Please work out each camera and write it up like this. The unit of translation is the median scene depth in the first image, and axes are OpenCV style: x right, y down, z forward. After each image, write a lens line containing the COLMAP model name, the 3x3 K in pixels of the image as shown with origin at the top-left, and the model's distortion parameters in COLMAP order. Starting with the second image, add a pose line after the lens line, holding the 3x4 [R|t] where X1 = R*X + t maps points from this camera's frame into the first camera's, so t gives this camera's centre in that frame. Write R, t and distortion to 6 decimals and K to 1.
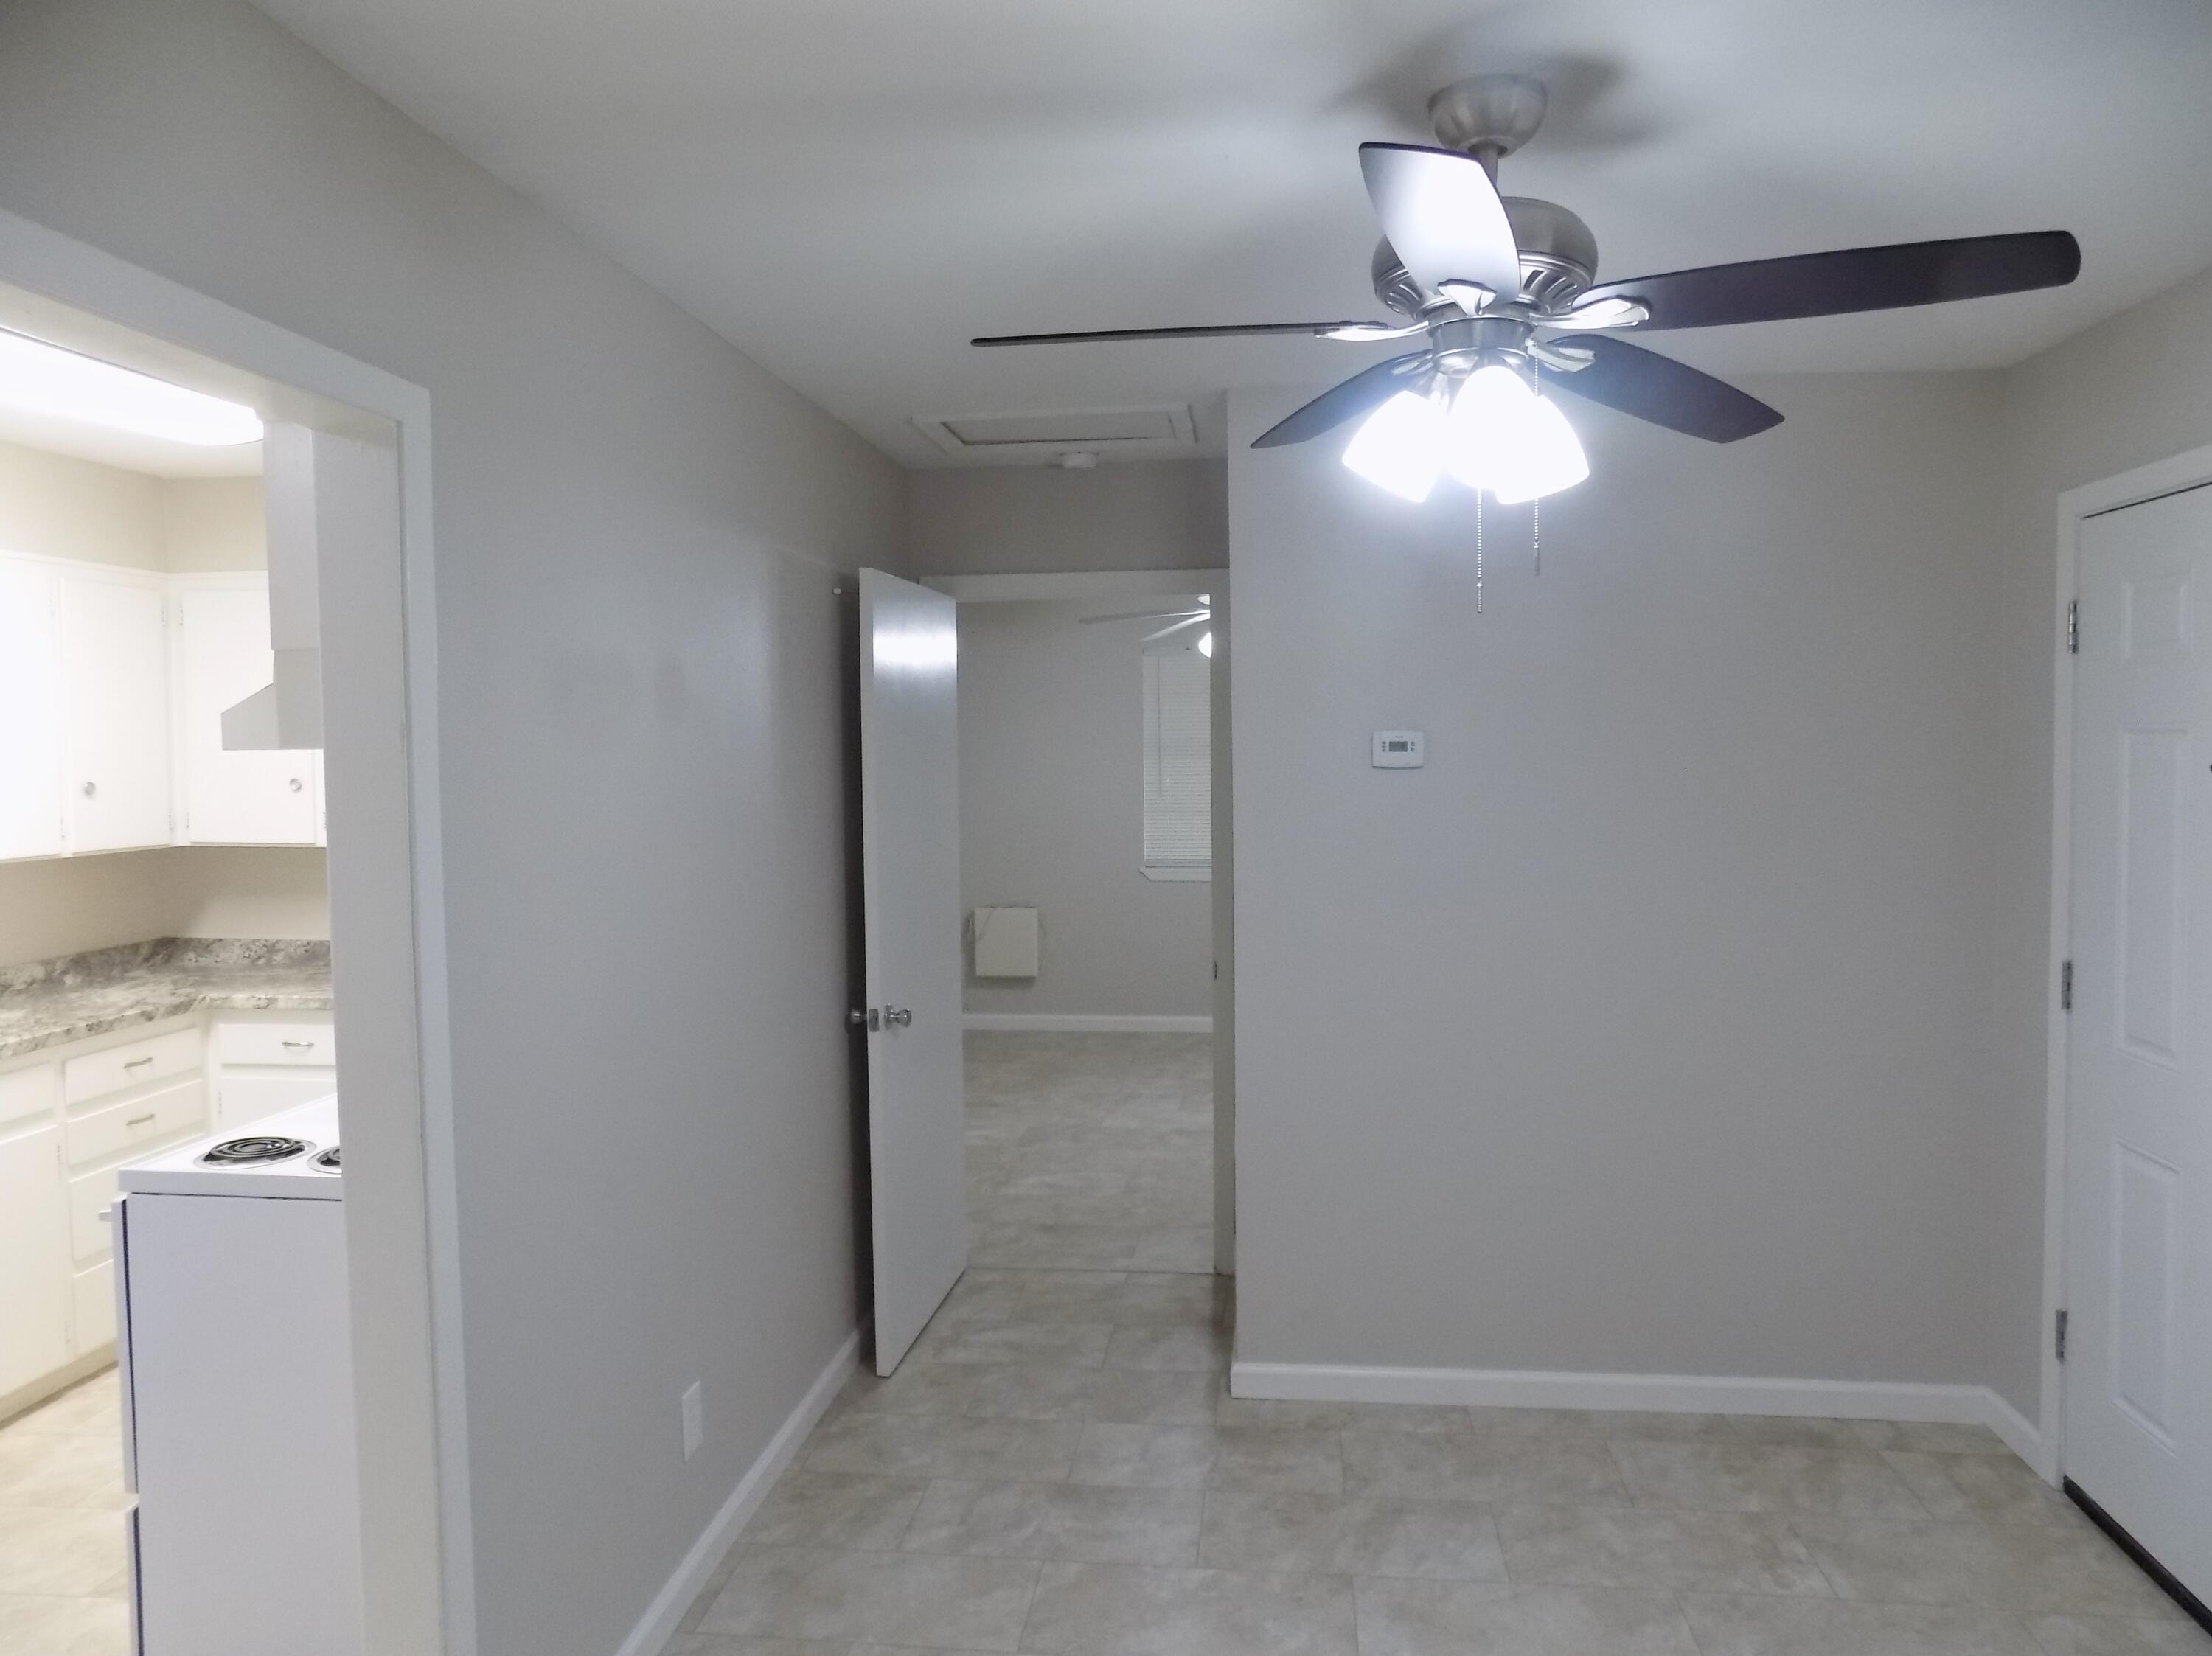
lens RADIAL K [[1500.4, 0, 1109.8], [0, 1500.4, 807.2], [0, 0, 1]] dist [-0.081744, 0.081937]
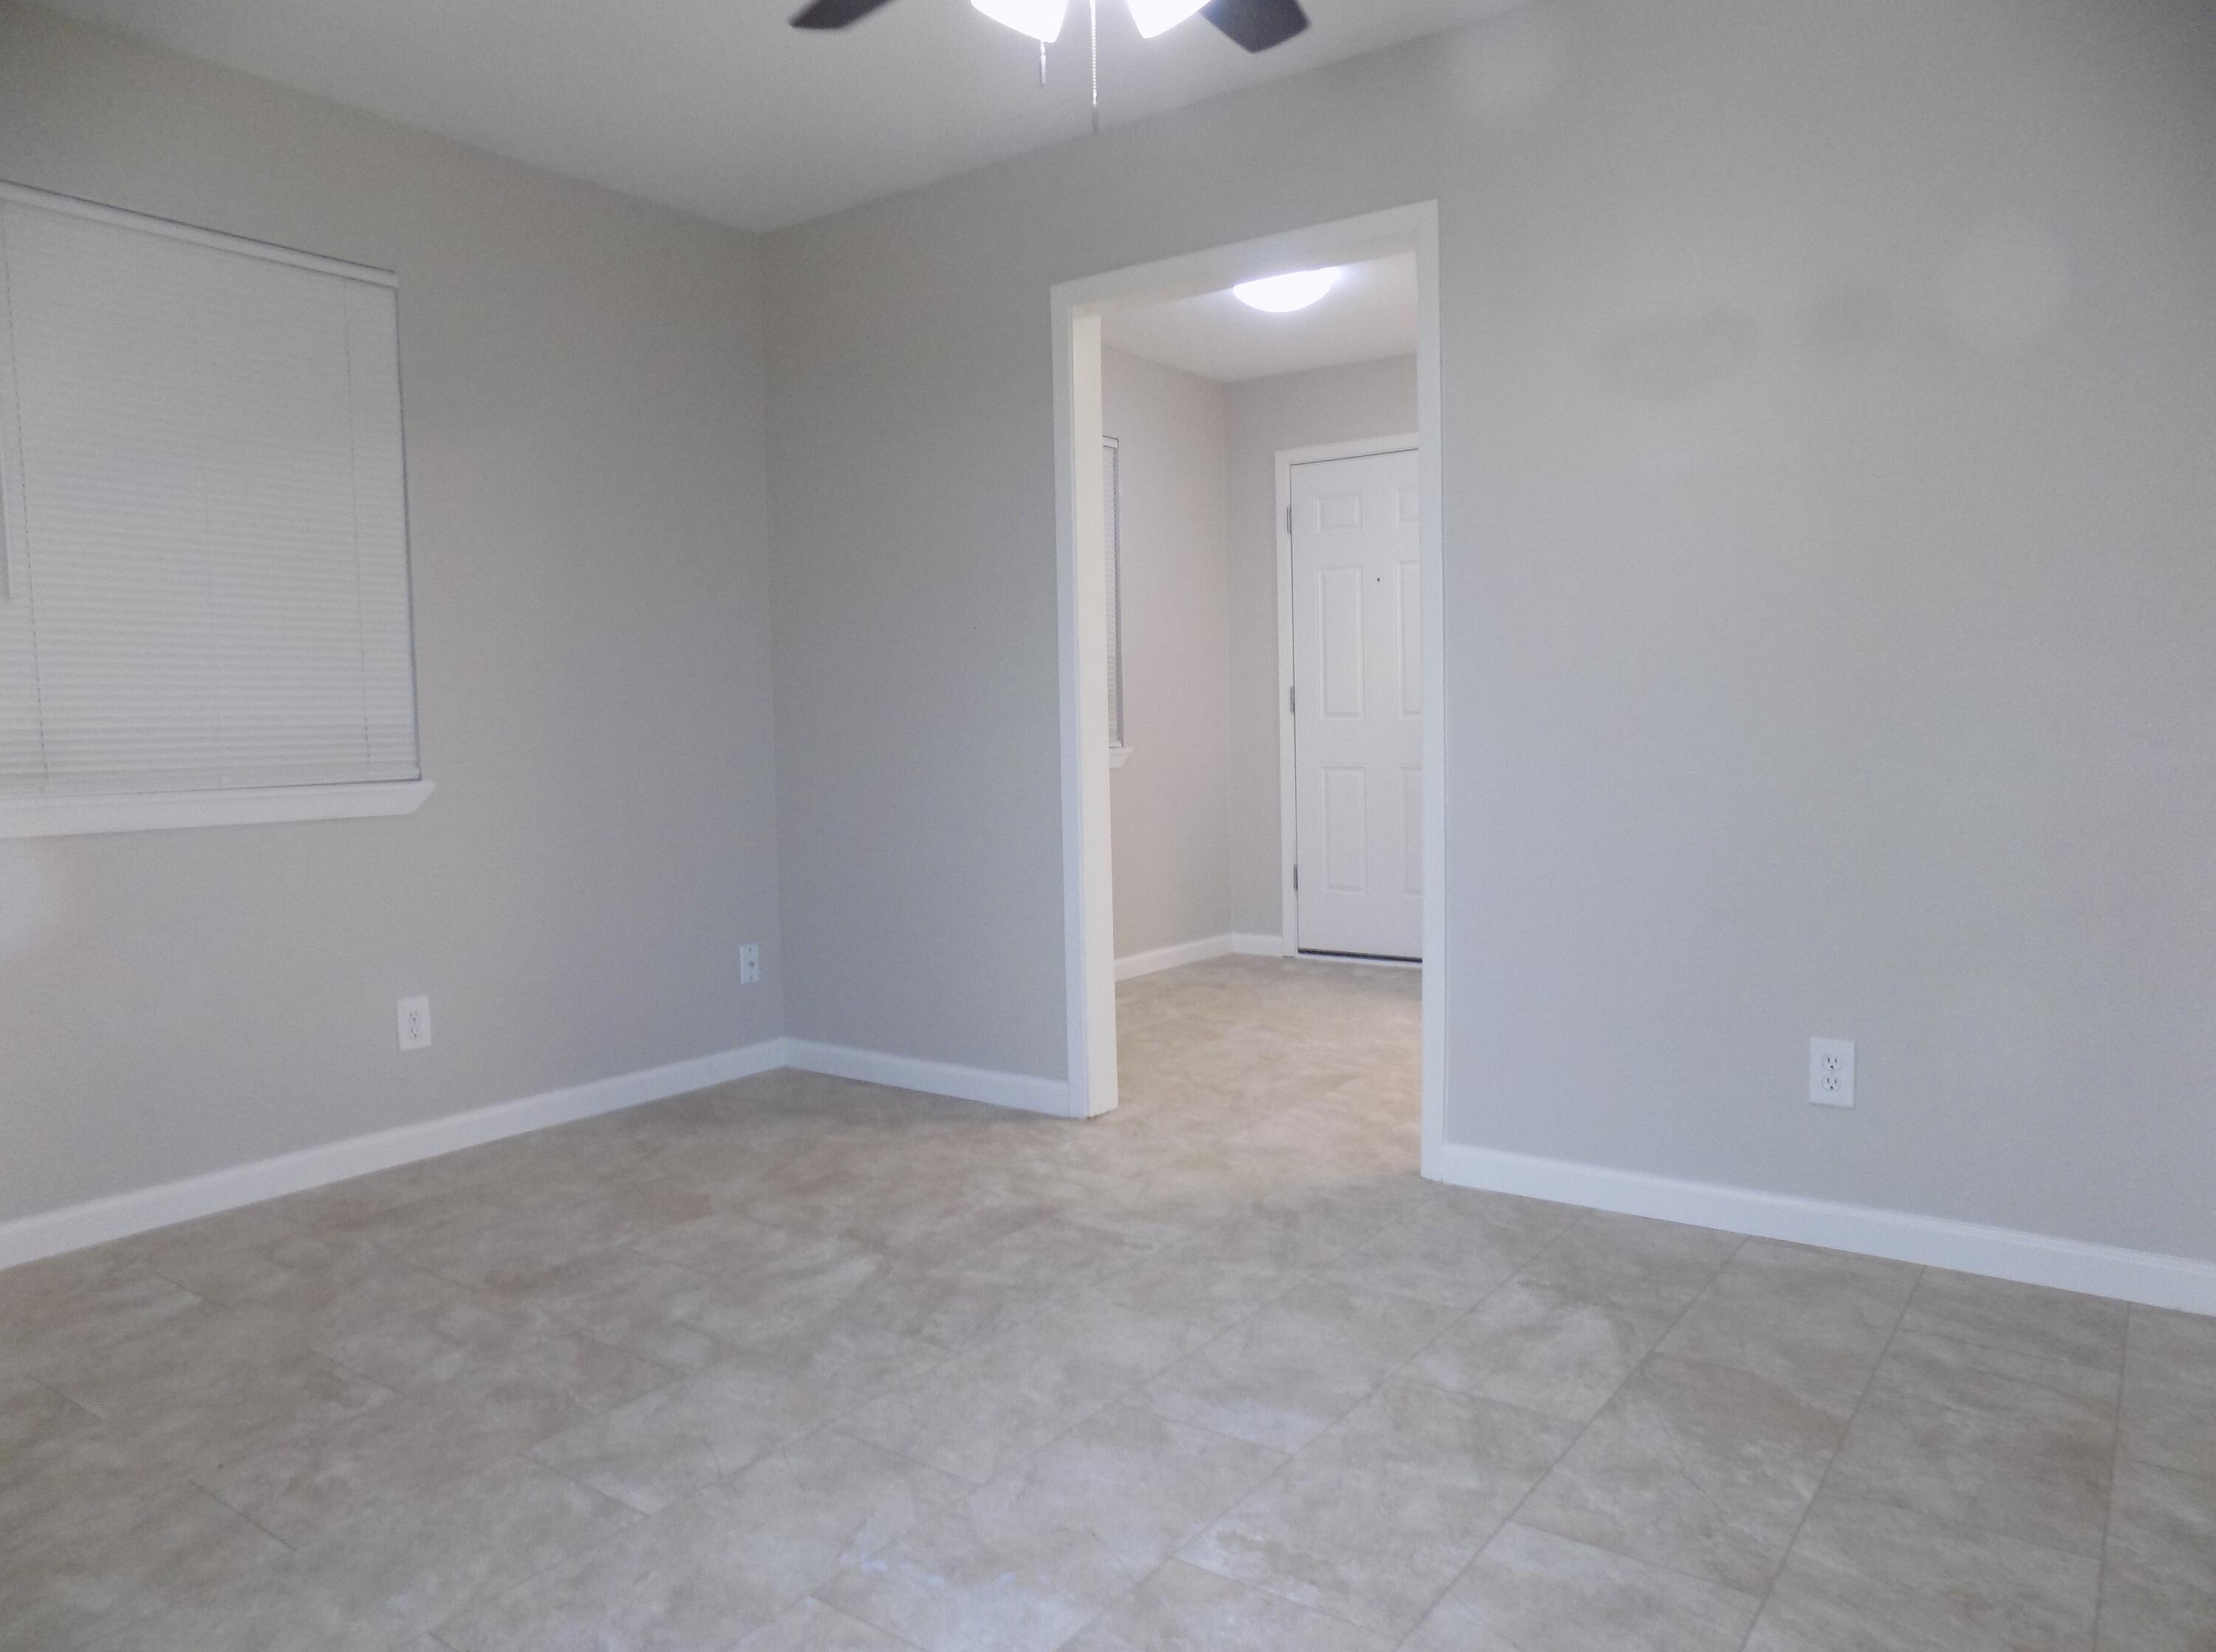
lens RADIAL K [[1508.7, 0, 1114.9], [0, 1508.7, 809.5], [0, 0, 1]] dist [-0.079930, 0.088220]
pose [[-0.494587, 0.072092, -0.866133, 0.546077], [-0.016704, 0.995581, 0.092406, 0.111006], [0.868967, 0.060171, -0.491198, 0.733680]]
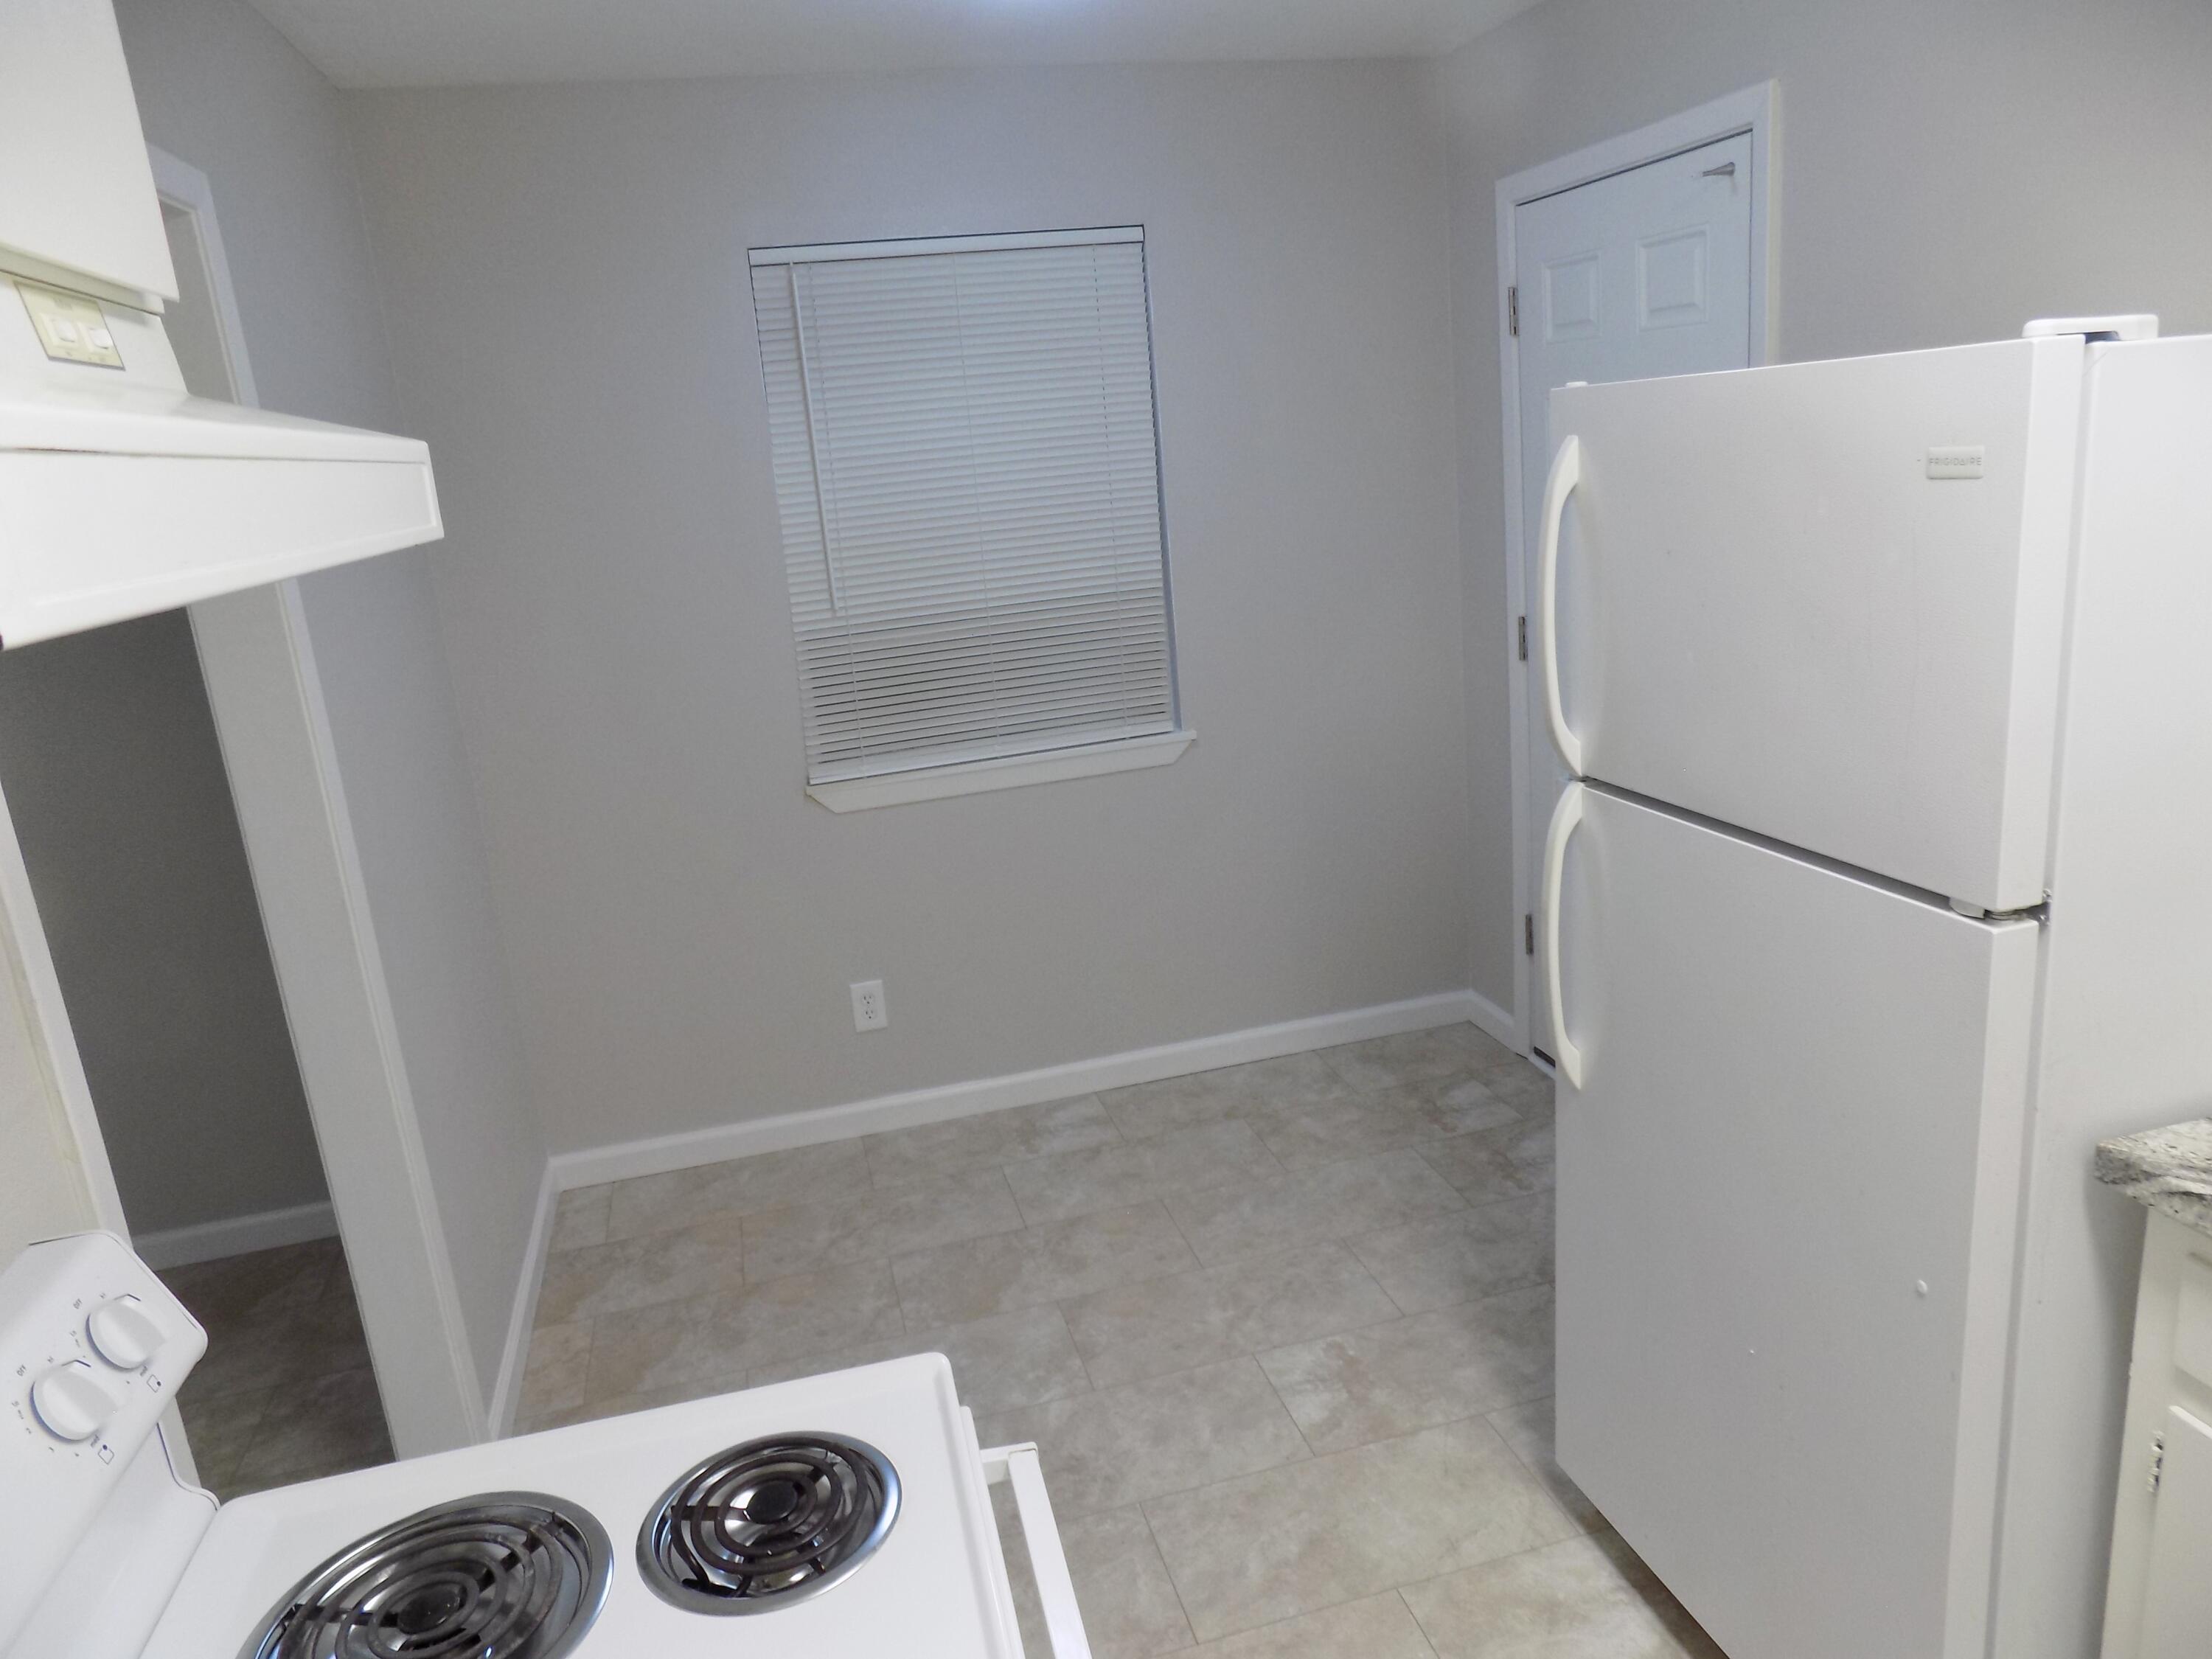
lens RADIAL K [[1491.4, 0, 1125.7], [0, 1491.4, 812.0], [0, 0, 1]] dist [-0.085058, 0.083377]
pose [[-0.925779, 0.181425, -0.331690, -0.369774], [0.078568, 0.950506, 0.300607, -0.042205], [0.369811, 0.252235, -0.894213, 0.838744]]
